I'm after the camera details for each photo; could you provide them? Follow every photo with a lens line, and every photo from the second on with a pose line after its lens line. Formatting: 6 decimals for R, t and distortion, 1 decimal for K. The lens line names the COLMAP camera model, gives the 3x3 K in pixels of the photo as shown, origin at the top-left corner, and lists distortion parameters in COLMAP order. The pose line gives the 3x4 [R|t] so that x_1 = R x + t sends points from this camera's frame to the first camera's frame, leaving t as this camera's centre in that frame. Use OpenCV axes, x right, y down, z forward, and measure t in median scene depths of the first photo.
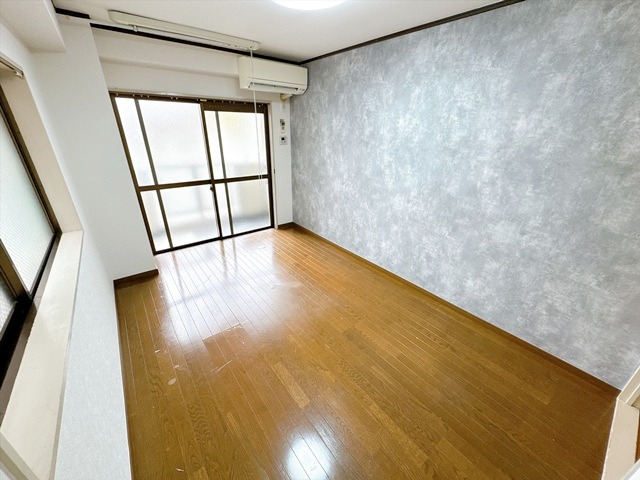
lens RADIAL K [[255.4, 0, 320.0], [0, 255.4, 240.0], [0, 0, 1]] dist [-0.006282, 0.000868]
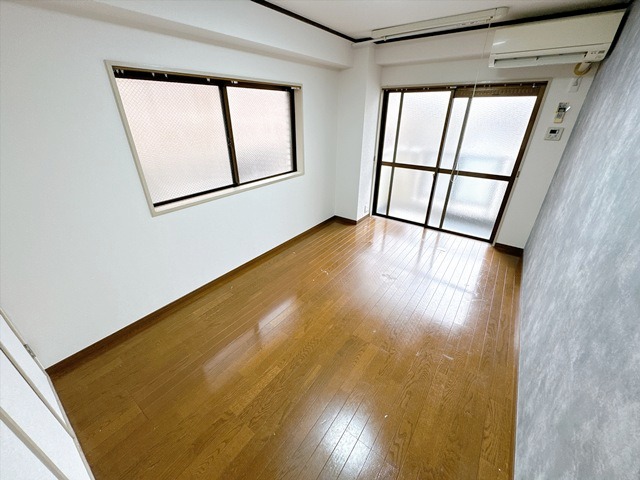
lens RADIAL K [[255.4, 0, 320.0], [0, 255.4, 240.0], [0, 0, 1]] dist [-0.006282, 0.000868]
pose [[0.266901, 0.416085, -0.869274, 0.570448], [-0.388283, 0.871973, 0.298159, -0.137041], [0.882043, 0.257946, 0.394289, 0.336084]]
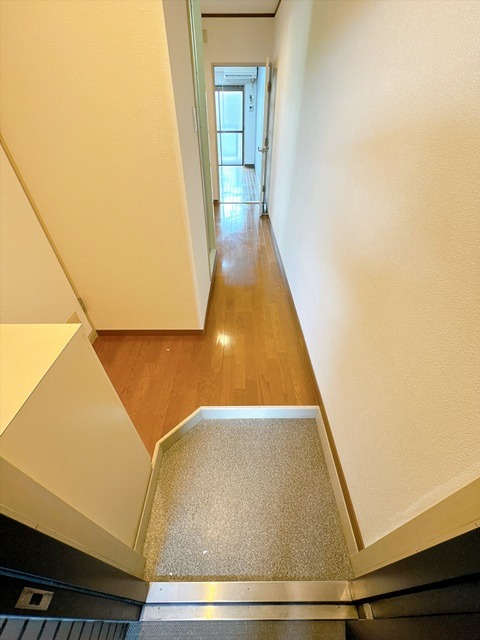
lens RADIAL K [[255.4, 0, 240.0], [0, 255.4, 320.0], [0, 0, 1]] dist [-0.006282, 0.000868]
pose [[0.787304, 0.377470, -0.487514, 1.772024], [-0.235041, 0.914729, 0.328675, 0.590033], [0.570008, -0.144181, 0.808890, -1.054451]]
